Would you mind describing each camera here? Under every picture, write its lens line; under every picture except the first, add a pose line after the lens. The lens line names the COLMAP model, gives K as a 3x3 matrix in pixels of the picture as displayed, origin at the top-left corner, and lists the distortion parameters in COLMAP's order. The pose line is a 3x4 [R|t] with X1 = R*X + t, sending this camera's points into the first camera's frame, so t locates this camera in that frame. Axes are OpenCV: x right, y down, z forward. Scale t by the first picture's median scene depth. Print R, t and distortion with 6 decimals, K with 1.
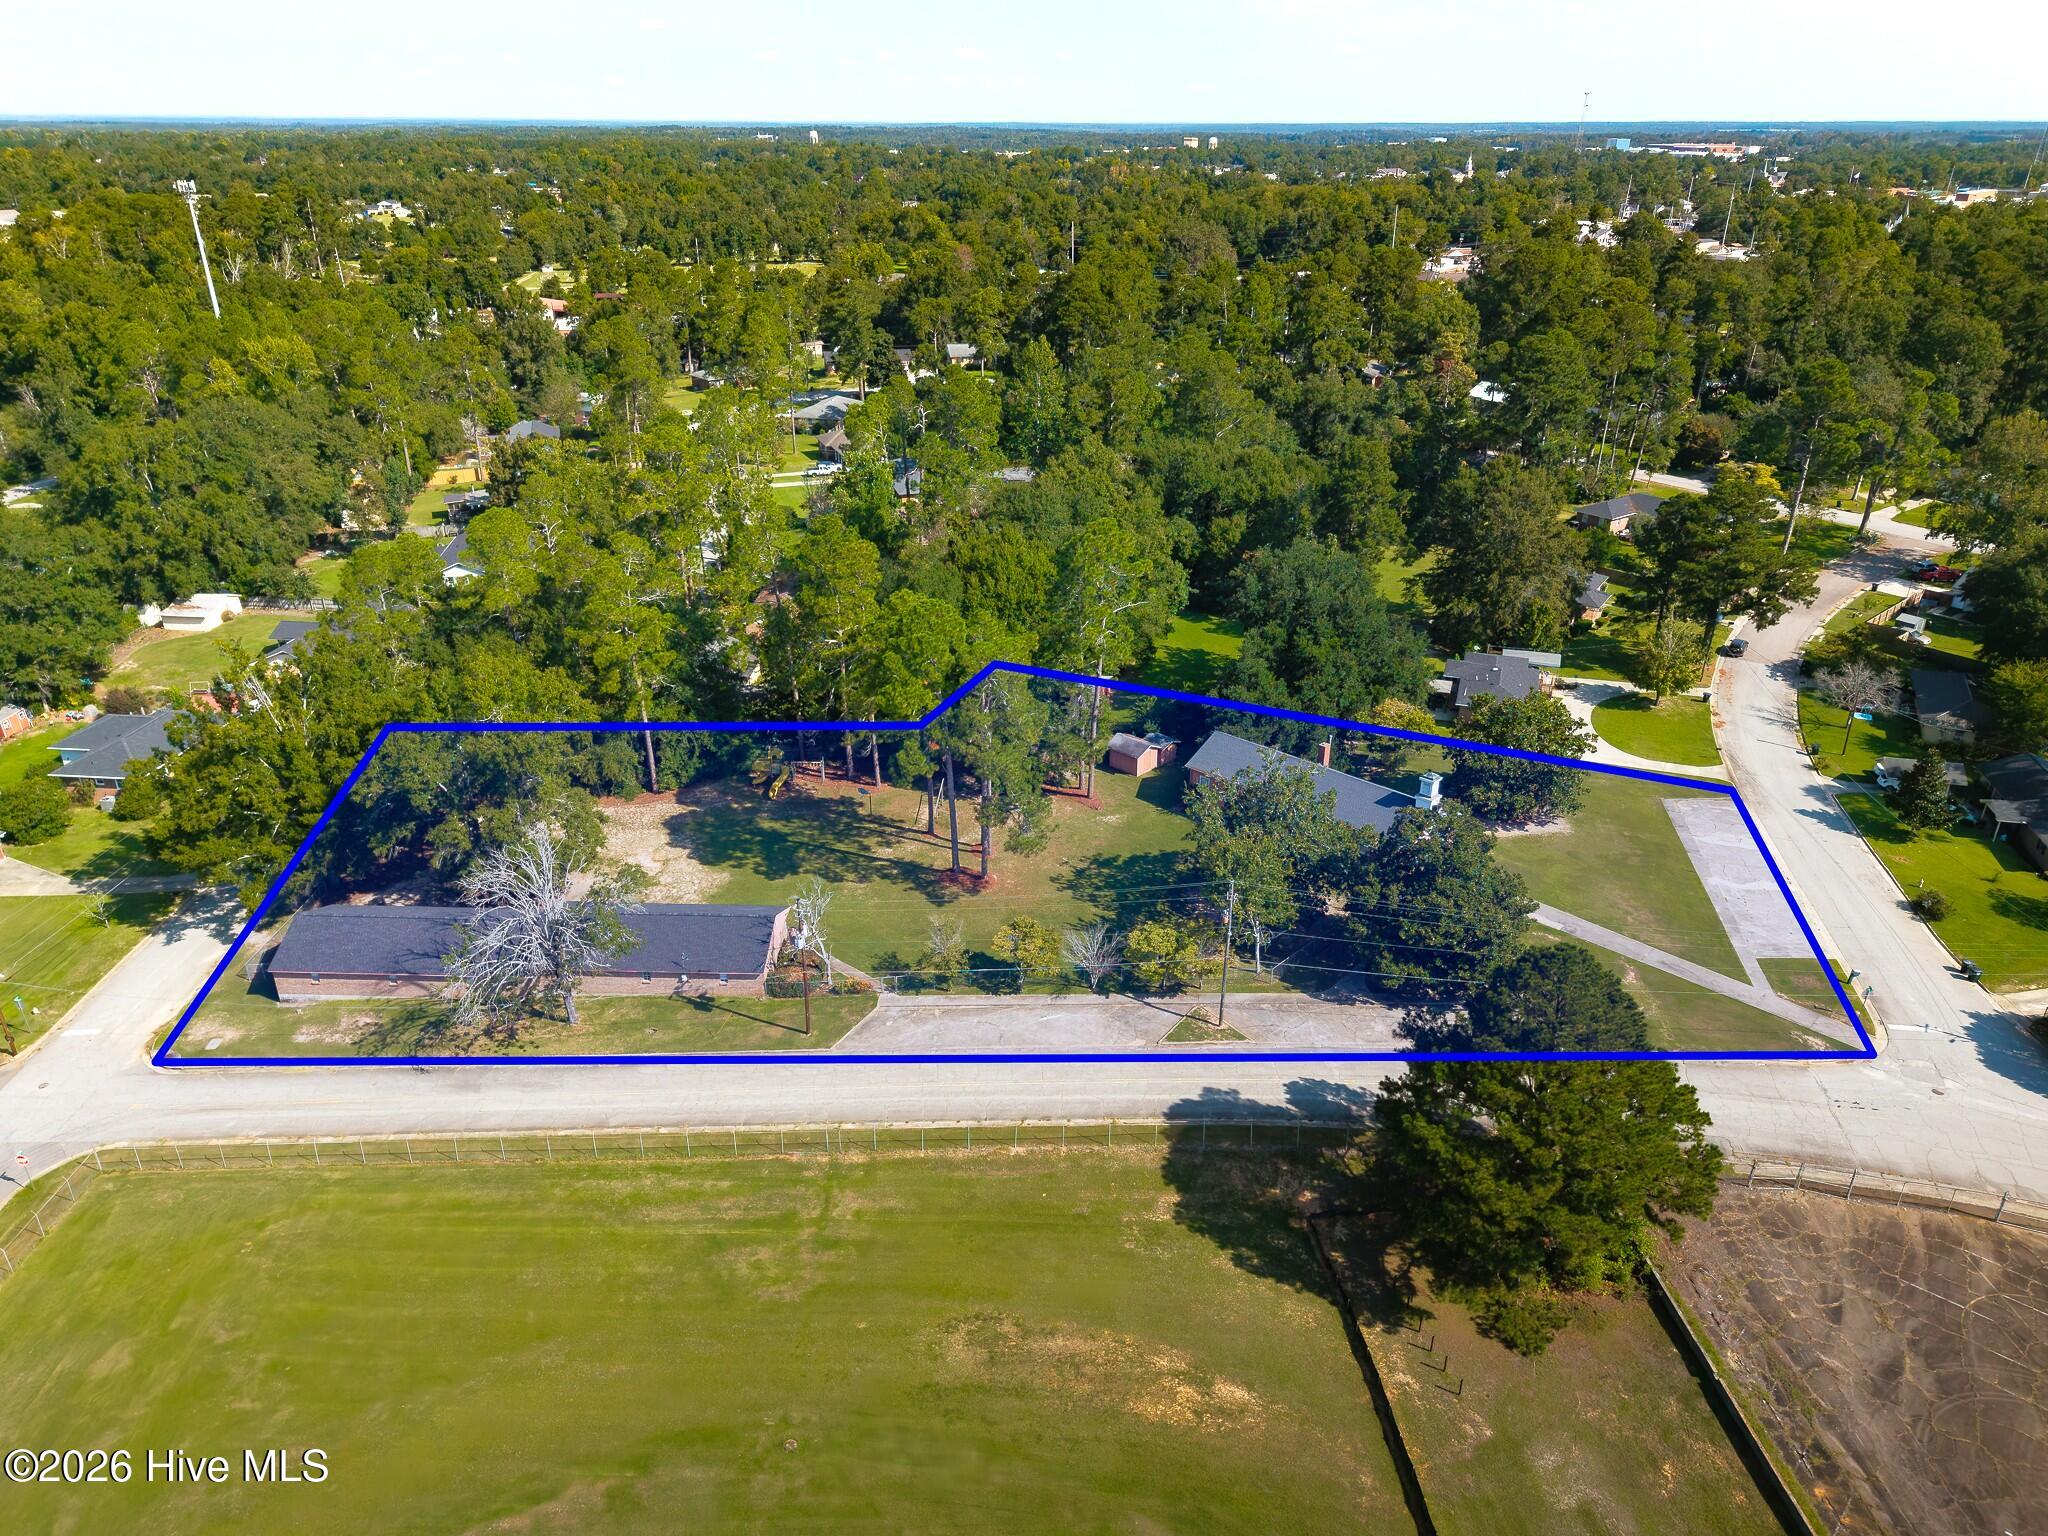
lens RADIAL K [[1449.3, 0, 1024.0], [0, 1449.3, 768.0], [0, 0, 1]] dist [0.037766, -0.021677]
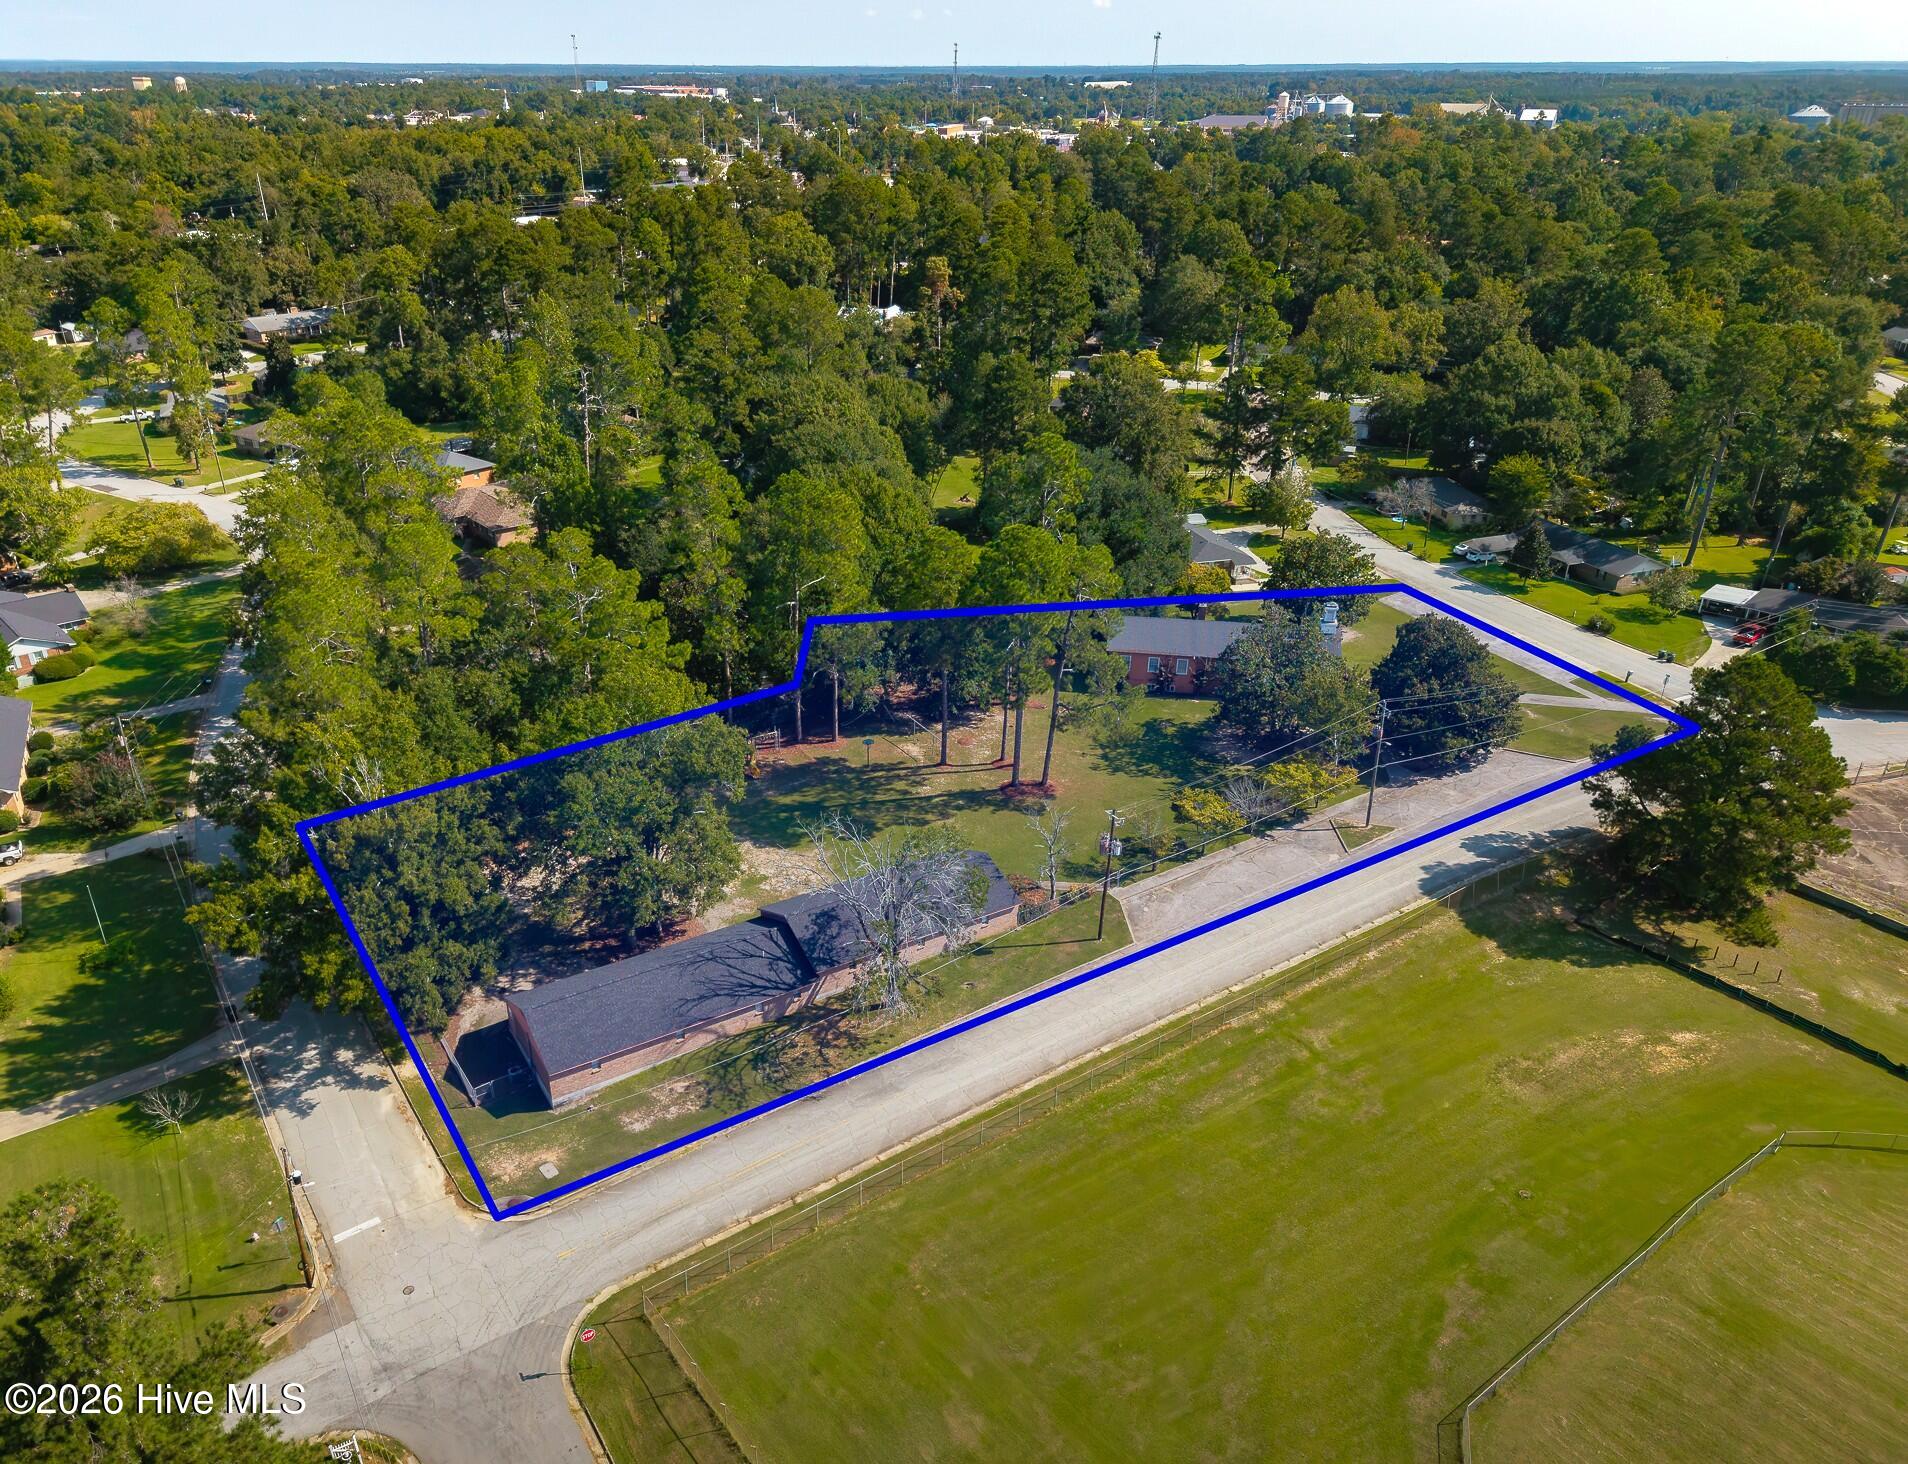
lens RADIAL K [[1337.1, 0, 954.2], [0, 1337.1, 807.6], [0, 0, 1]] dist [0.075041, -0.078625]
pose [[0.829760, -0.272613, 0.487011, -0.823054], [0.229606, 0.962067, 0.147336, -0.102435], [-0.508703, -0.010433, 0.860879, 0.213811]]
